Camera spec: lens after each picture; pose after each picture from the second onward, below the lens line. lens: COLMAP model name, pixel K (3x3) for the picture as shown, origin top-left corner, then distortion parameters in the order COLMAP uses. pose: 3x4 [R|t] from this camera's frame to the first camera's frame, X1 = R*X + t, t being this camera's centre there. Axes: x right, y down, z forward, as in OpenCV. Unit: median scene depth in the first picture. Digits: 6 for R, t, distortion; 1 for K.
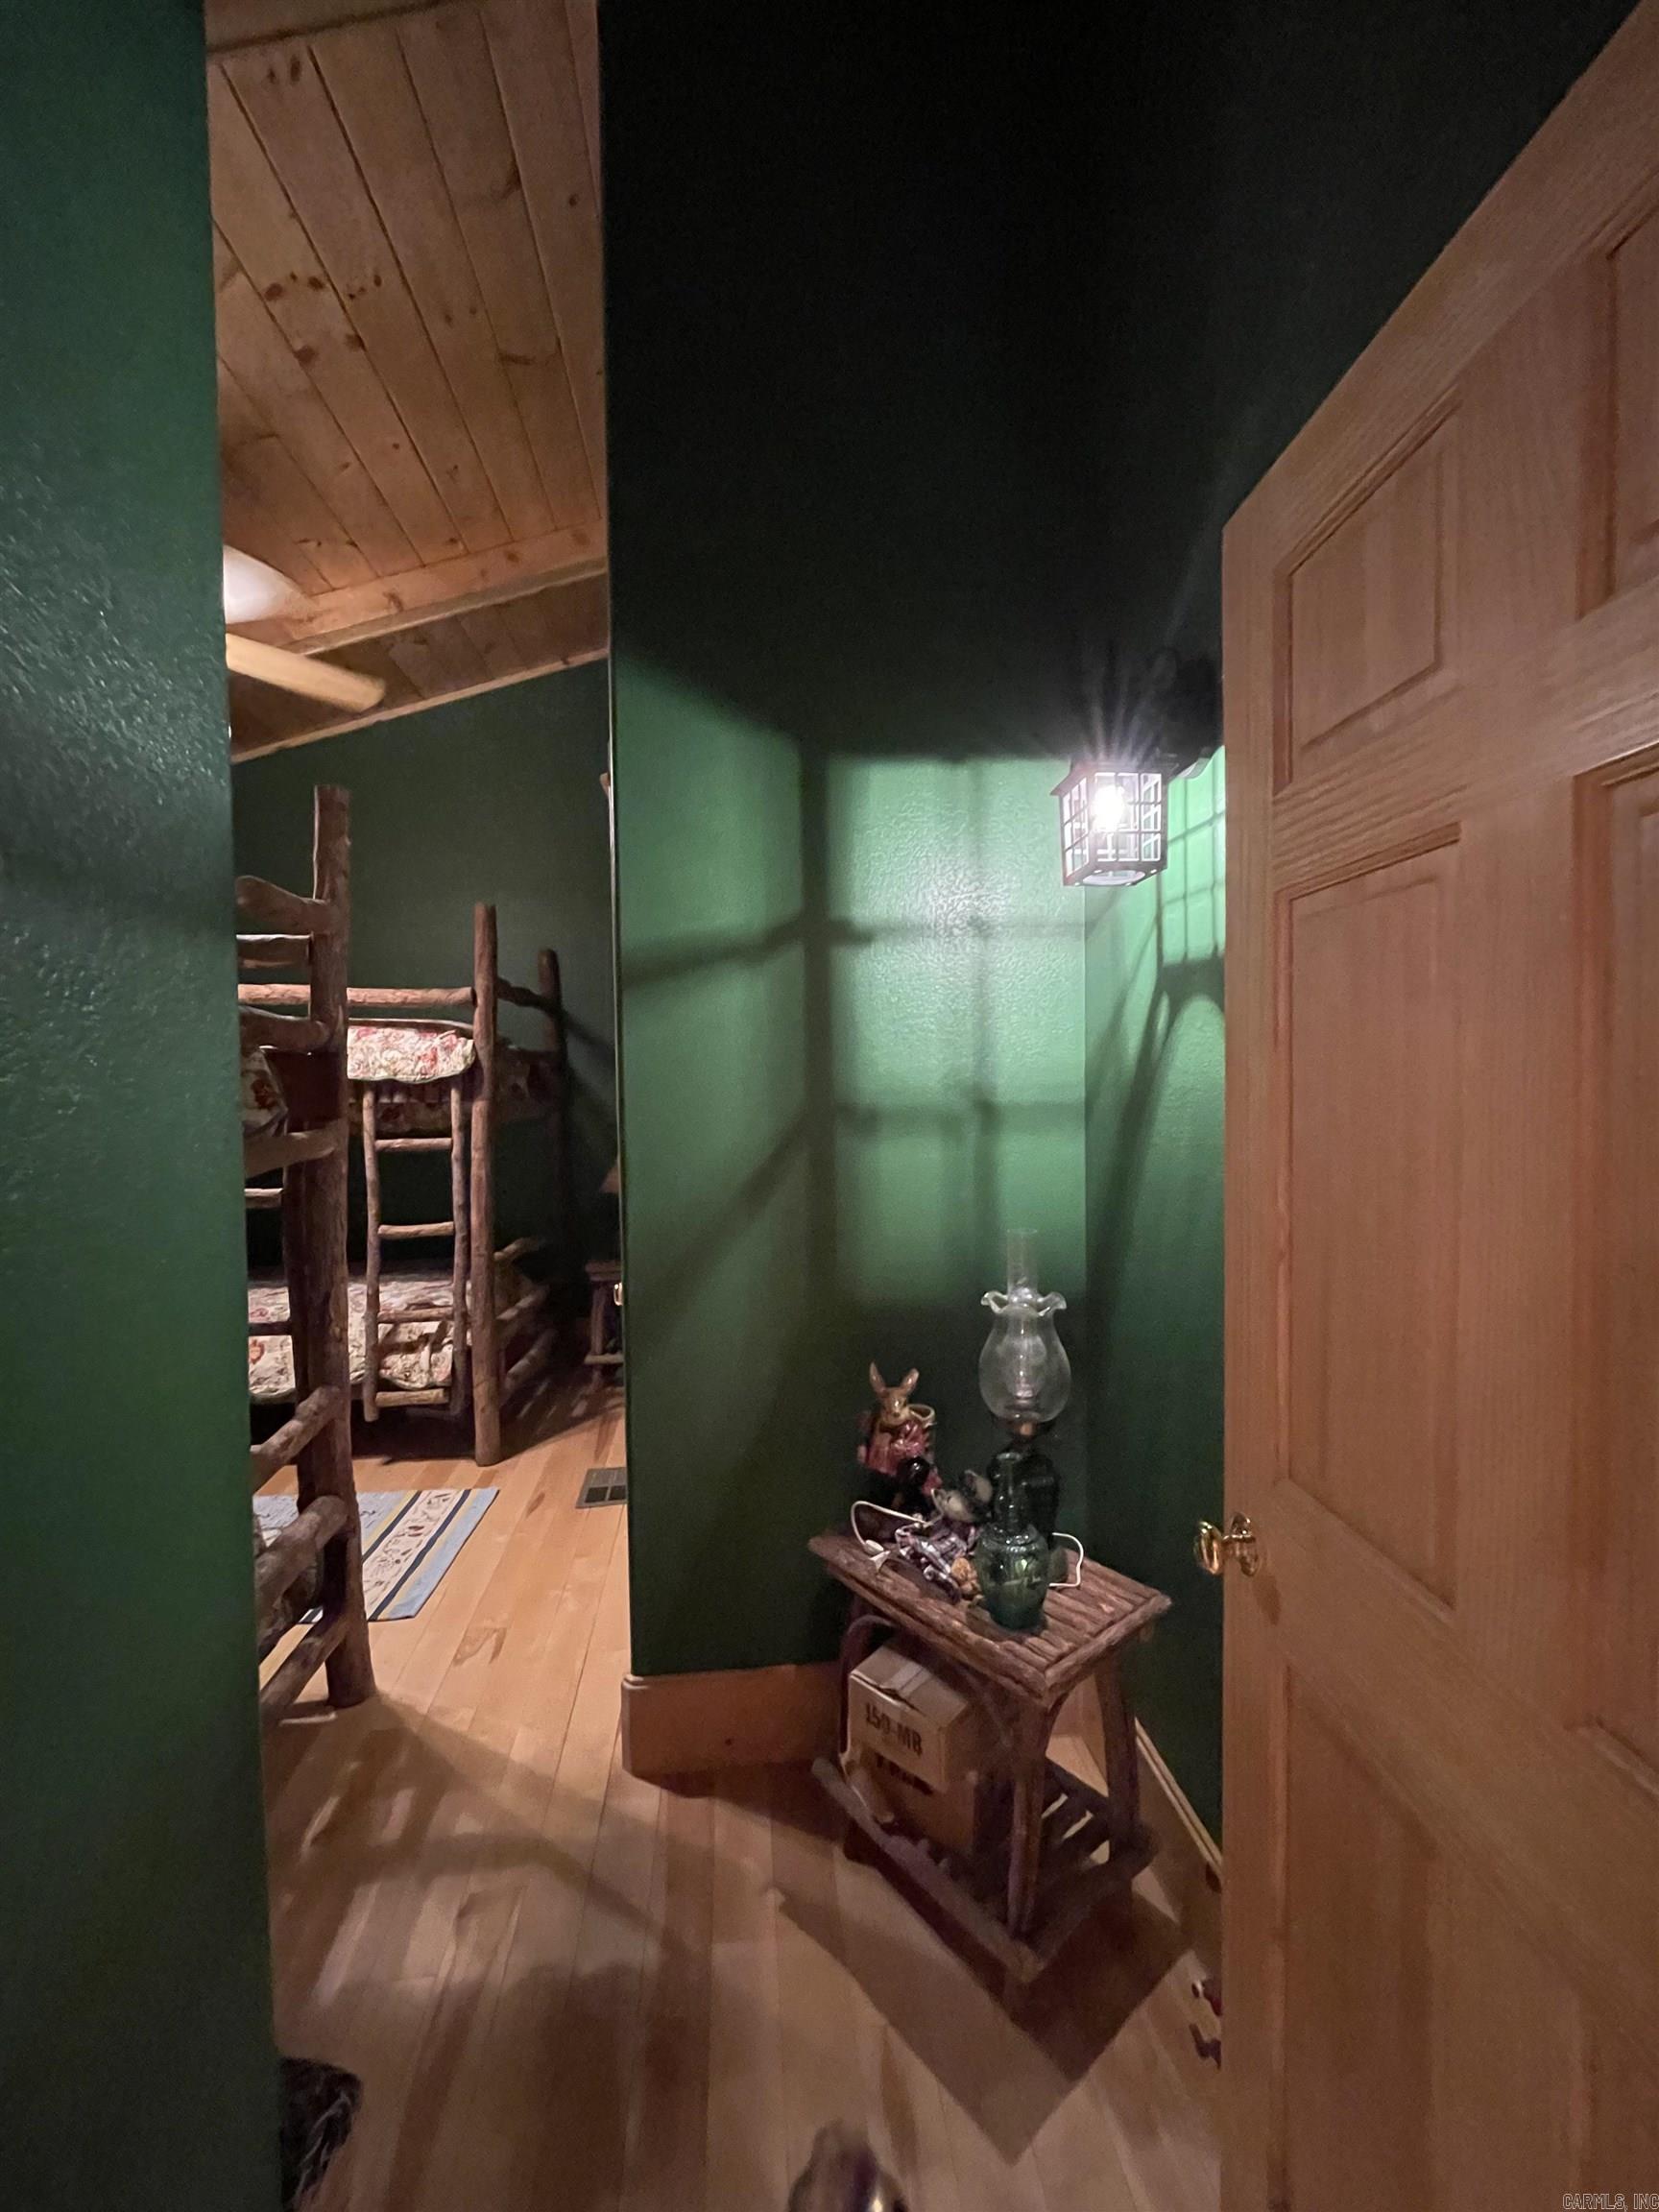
lens RADIAL K [[898.4, 0, 832.4], [0, 898.4, 1107.1], [0, 0, 1]] dist [-0.003494, 0.000120]
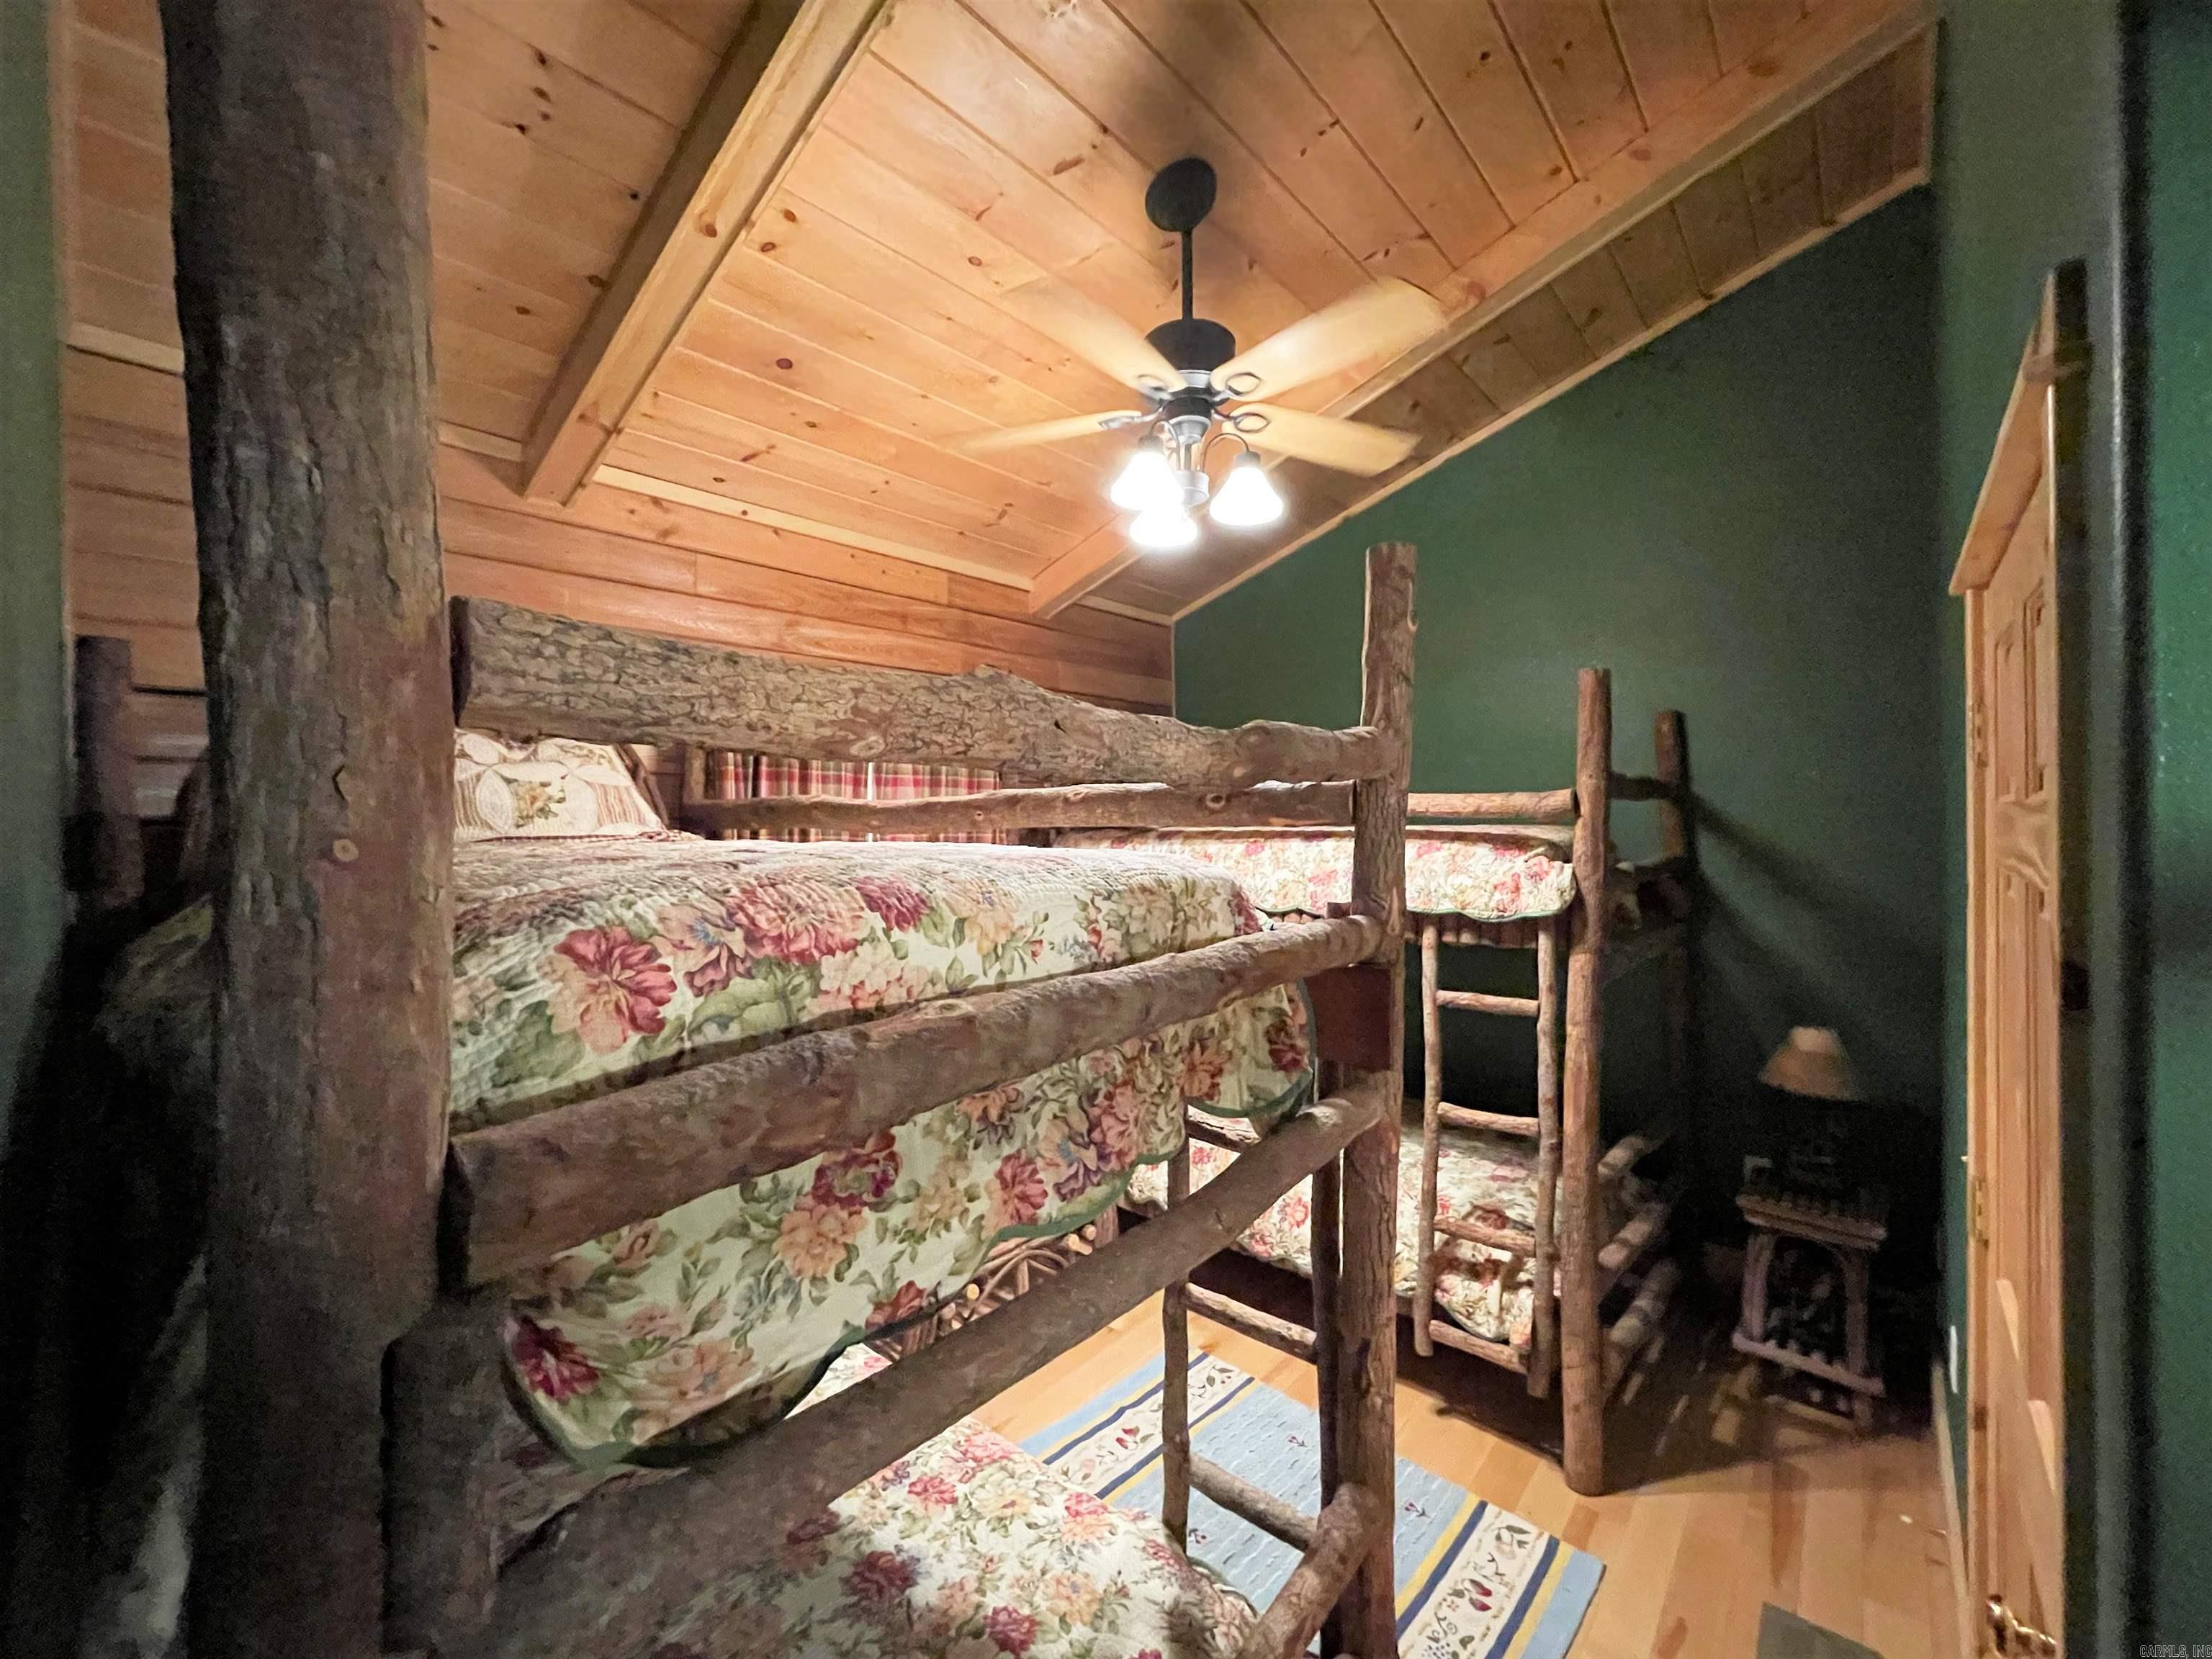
lens RADIAL K [[898.4, 0, 1112.0], [0, 898.4, 828.7], [0, 0, 1]] dist [-0.003494, 0.000120]
pose [[0.686907, 0.012670, -0.726635, -0.139905], [-0.024597, 0.999680, -0.005822, -0.090427], [0.726329, 0.021872, 0.686999, 0.259712]]
